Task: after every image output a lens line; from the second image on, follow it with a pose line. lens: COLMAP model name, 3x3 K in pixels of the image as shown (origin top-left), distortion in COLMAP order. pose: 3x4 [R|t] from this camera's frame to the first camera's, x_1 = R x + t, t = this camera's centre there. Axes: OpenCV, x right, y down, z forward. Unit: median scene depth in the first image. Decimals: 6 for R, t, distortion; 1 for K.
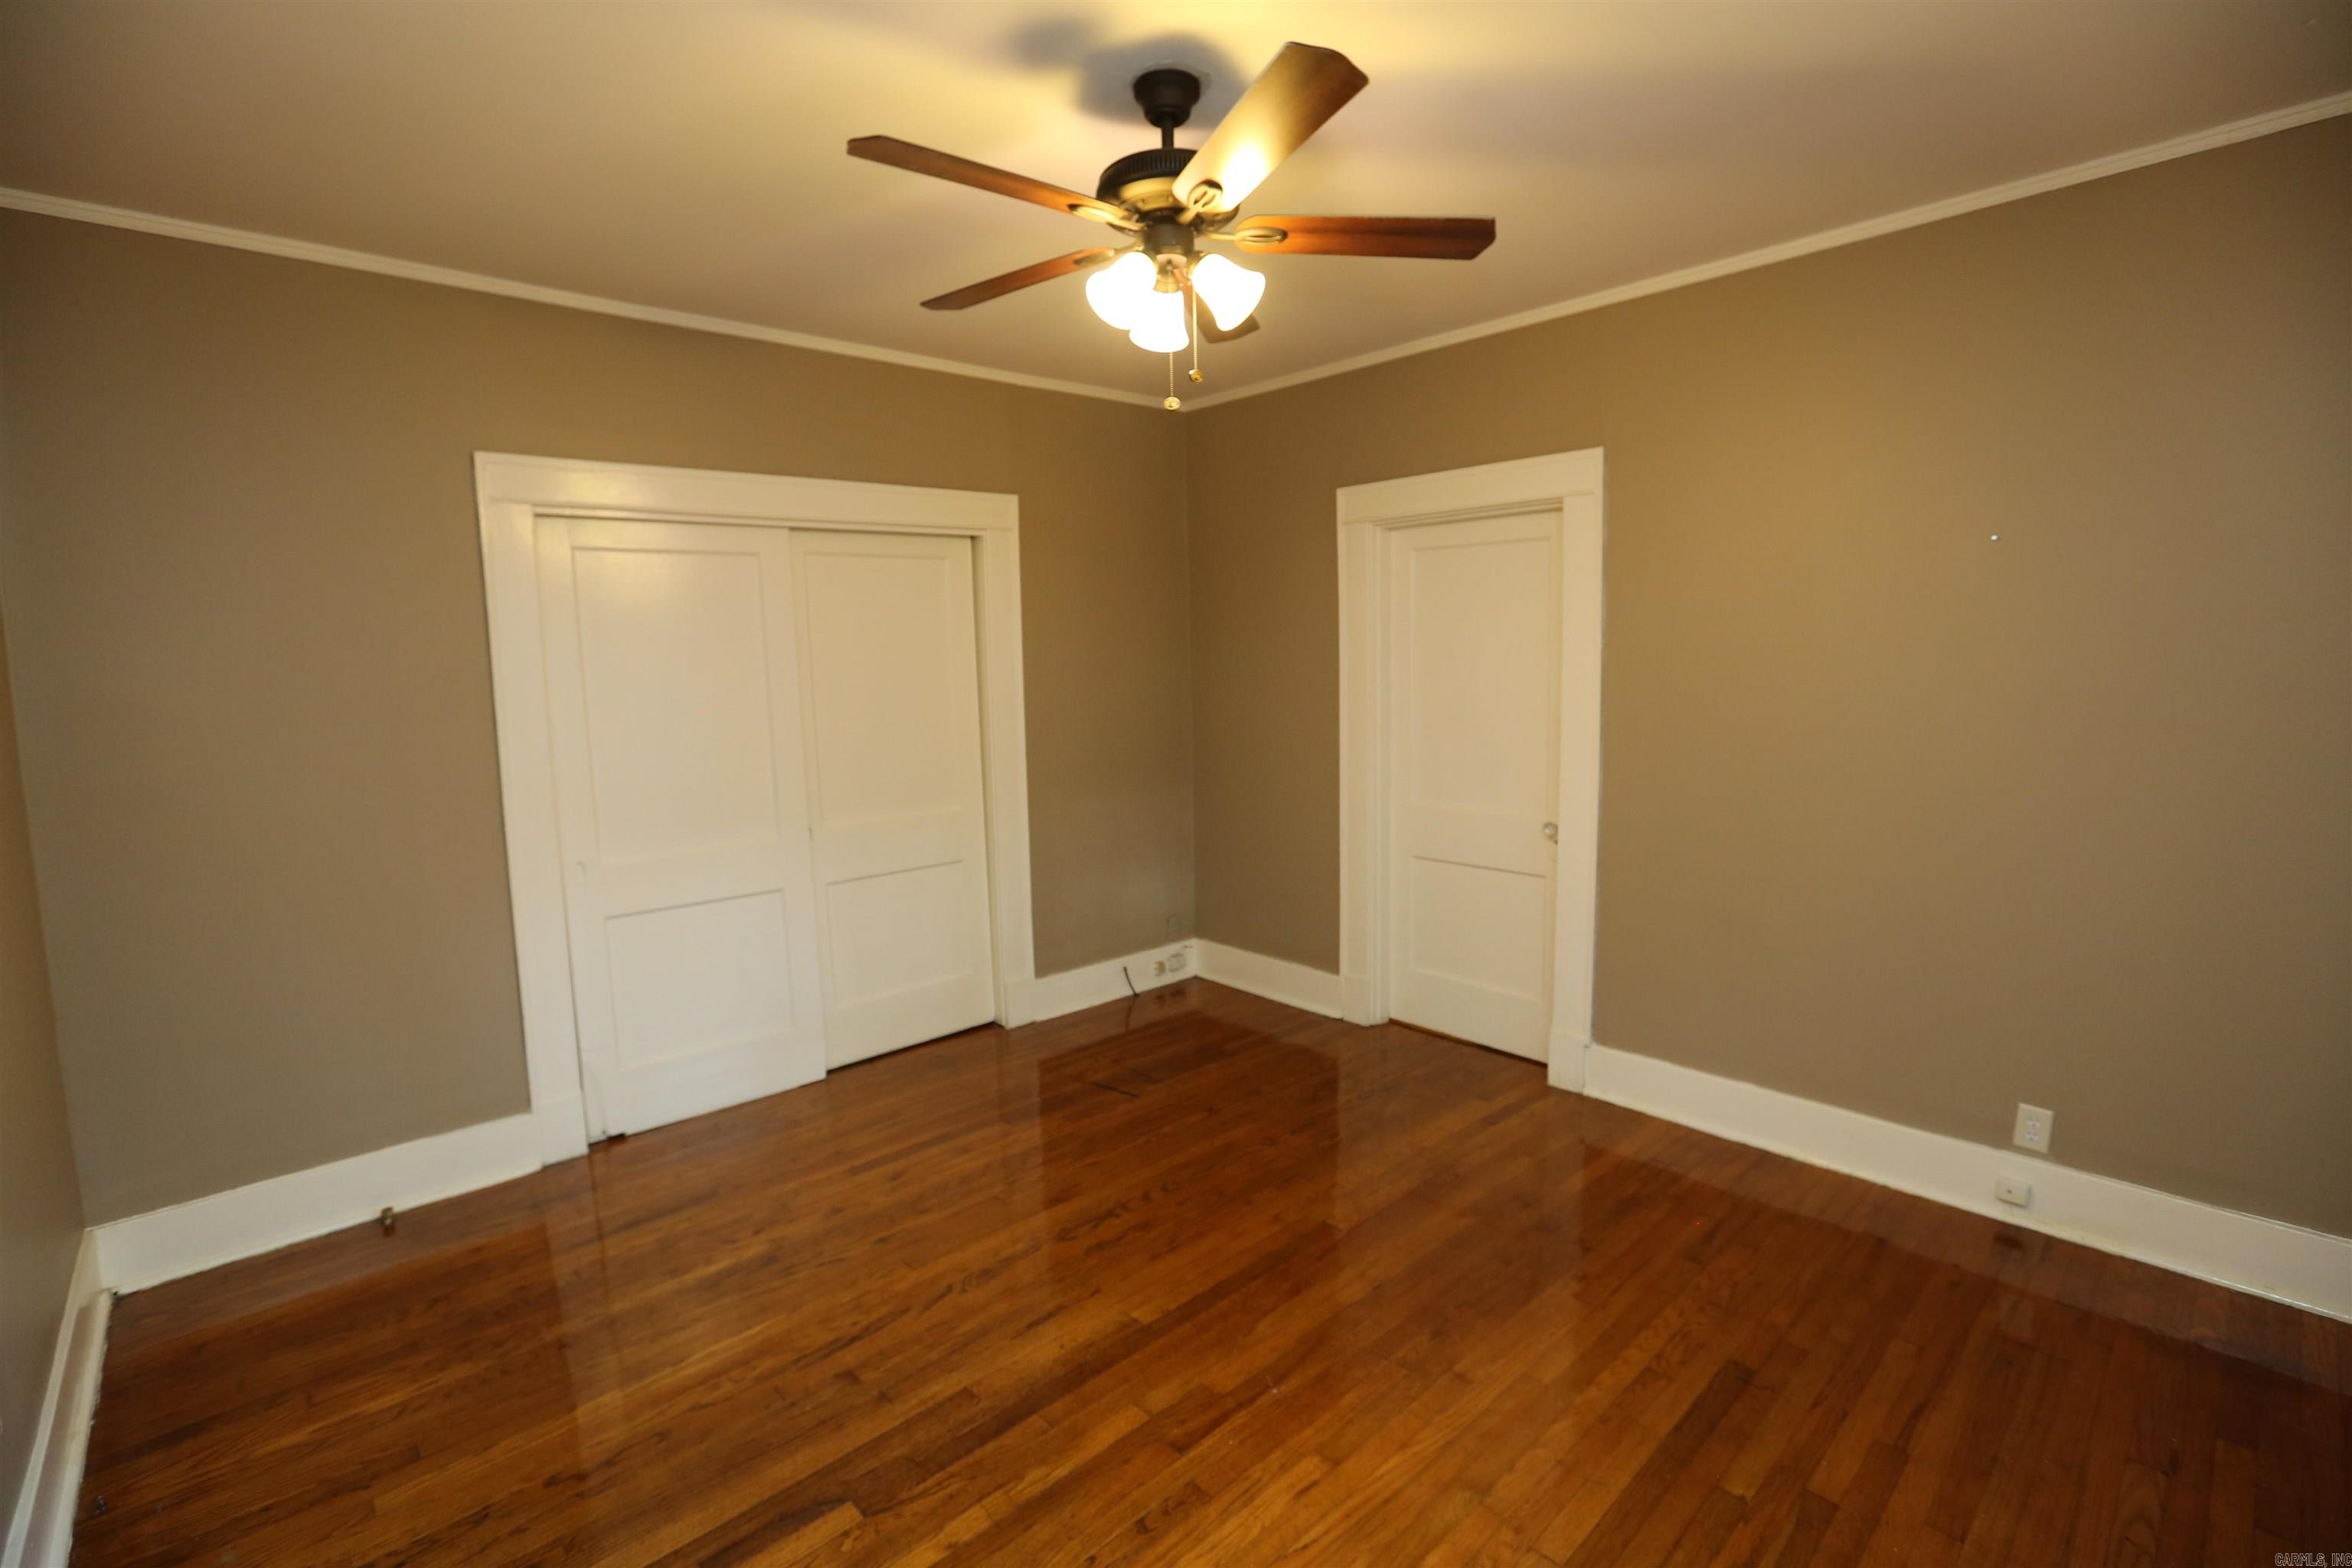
lens RADIAL K [[1063.3, 0, 1173.0], [0, 1063.3, 774.2], [0, 0, 1]] dist [-0.052502, 0.016605]
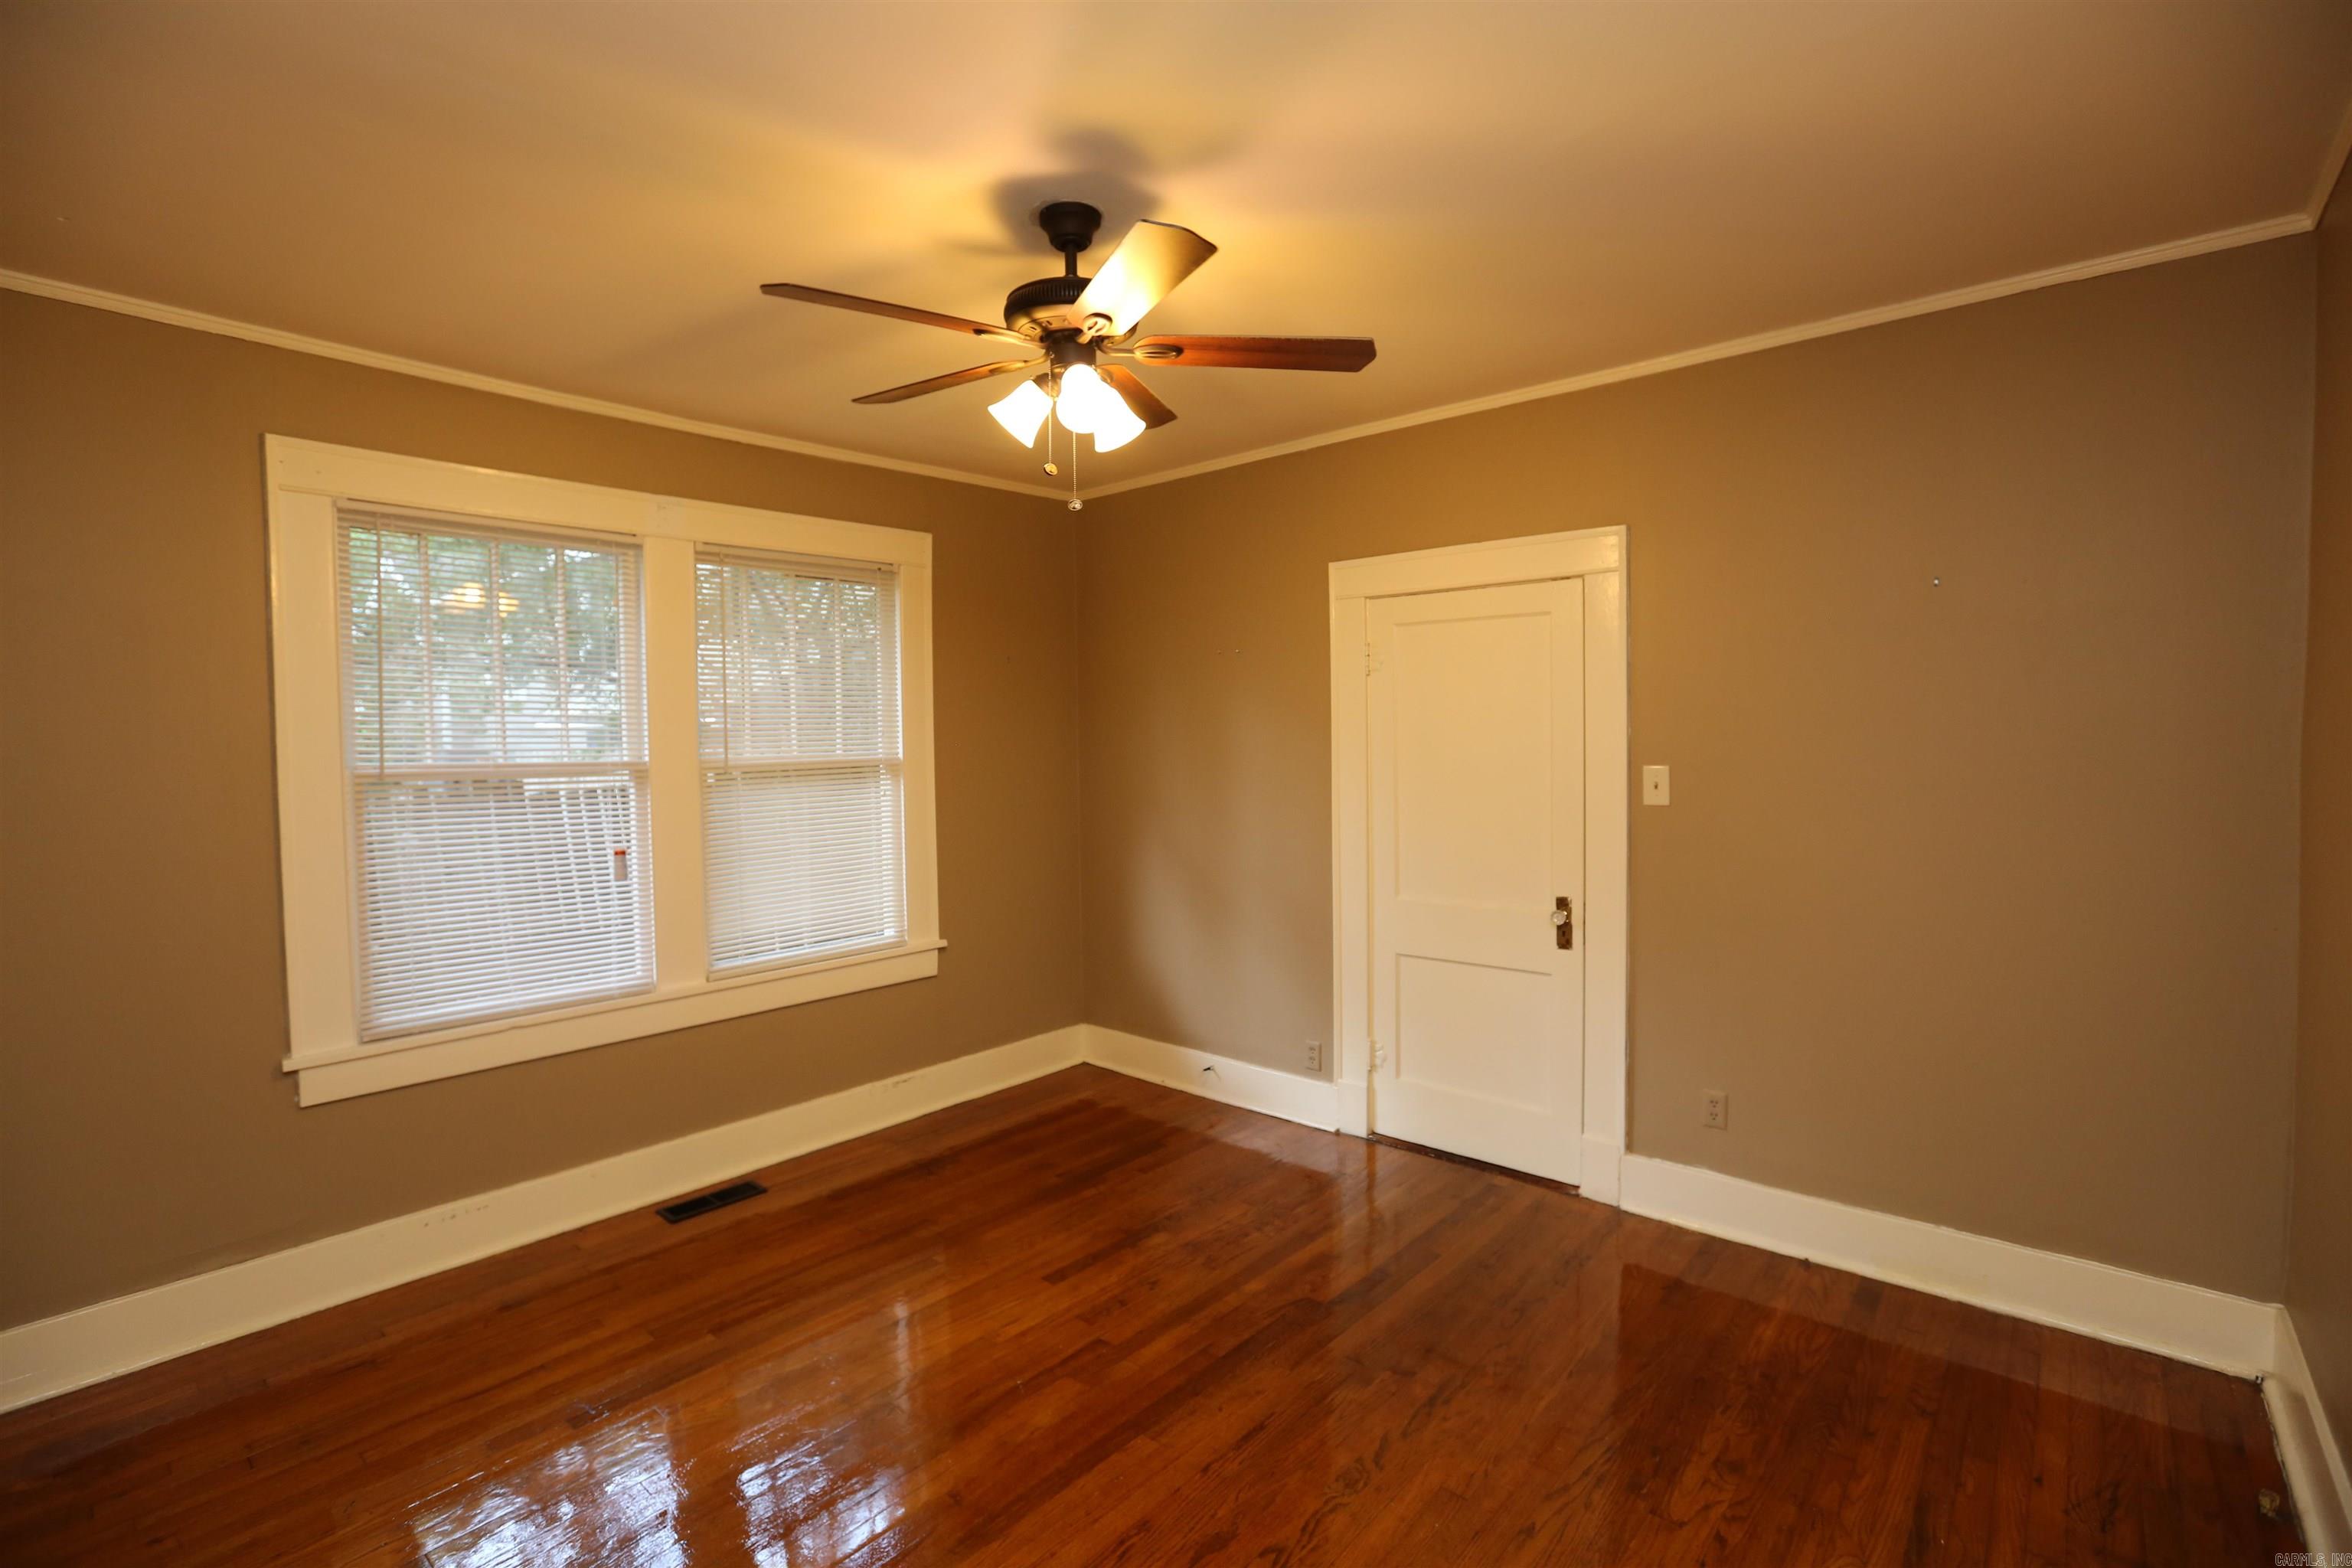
lens RADIAL K [[1063.3, 0, 1173.0], [0, 1063.3, 774.2], [0, 0, 1]] dist [-0.052502, 0.016605]
pose [[-0.993815, 0.039645, -0.103729, 0.018435], [0.024003, 0.988709, 0.147917, -0.188748], [0.108421, 0.144512, -0.983545, 1.669585]]
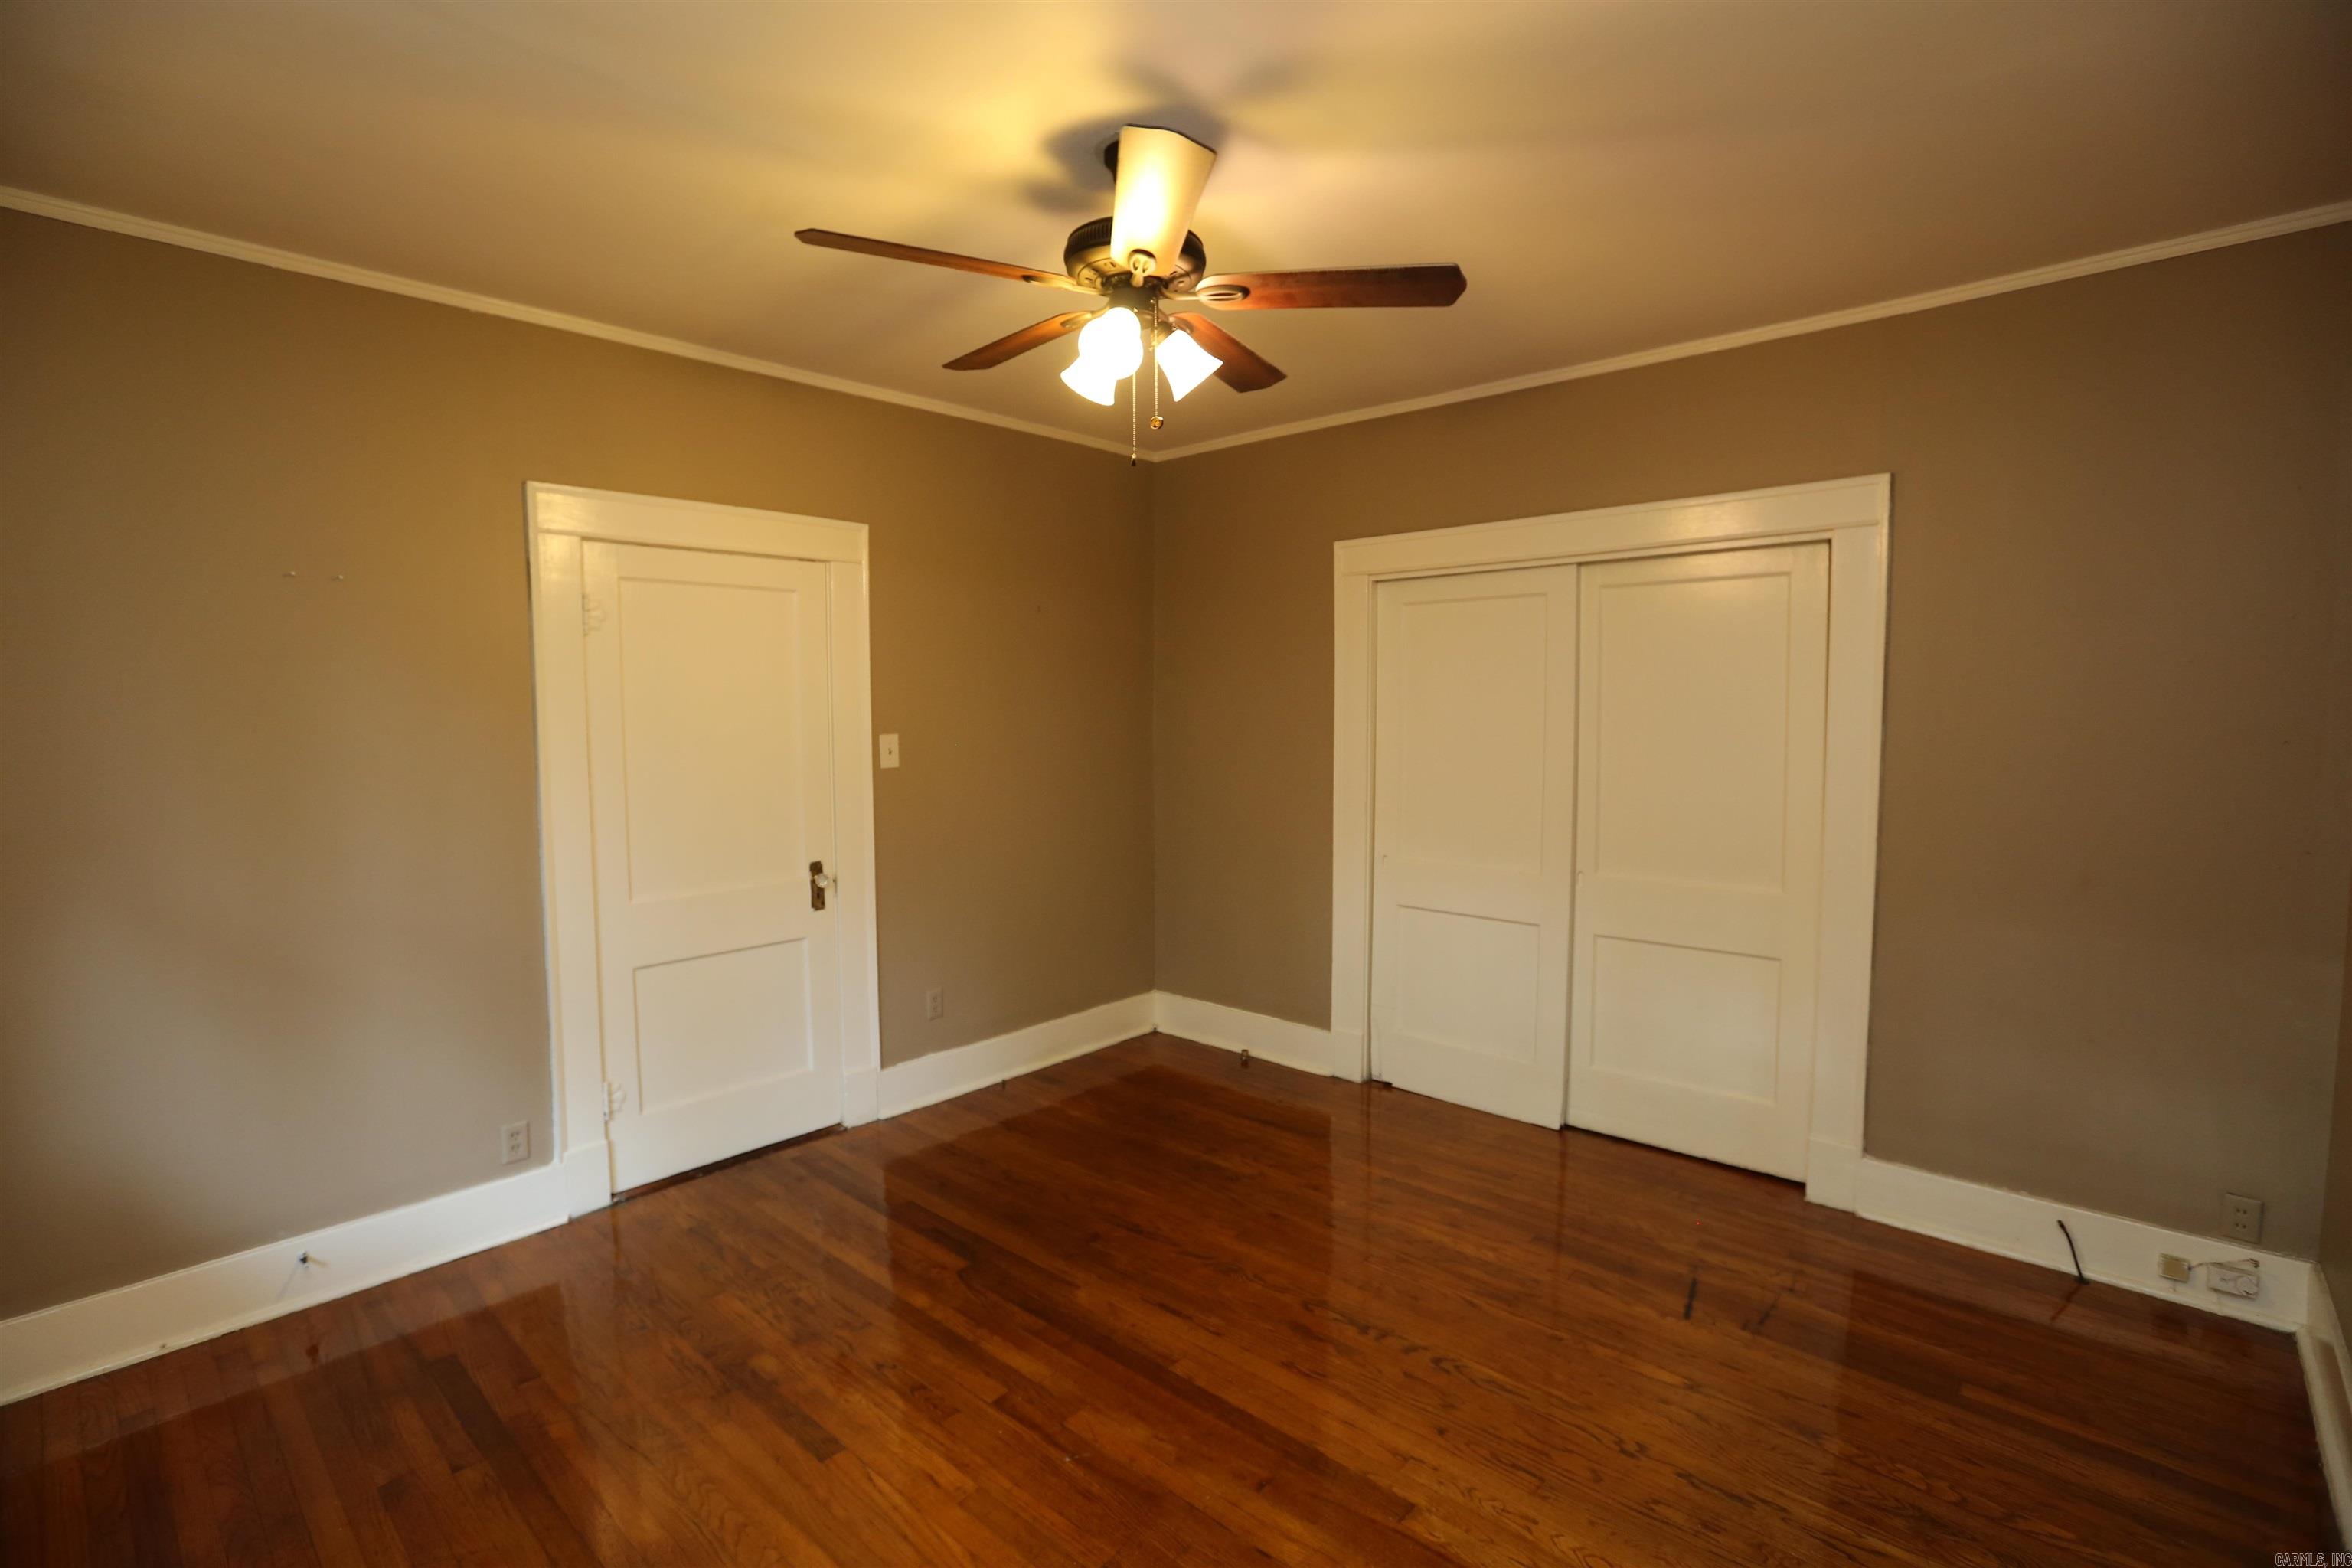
lens RADIAL K [[1063.3, 0, 1173.0], [0, 1063.3, 774.2], [0, 0, 1]] dist [-0.052502, 0.016605]
pose [[0.092332, 0.089123, -0.991732, 0.827400], [-0.107755, 0.991032, 0.079028, -0.106959], [0.989881, 0.099567, 0.101108, 0.763936]]
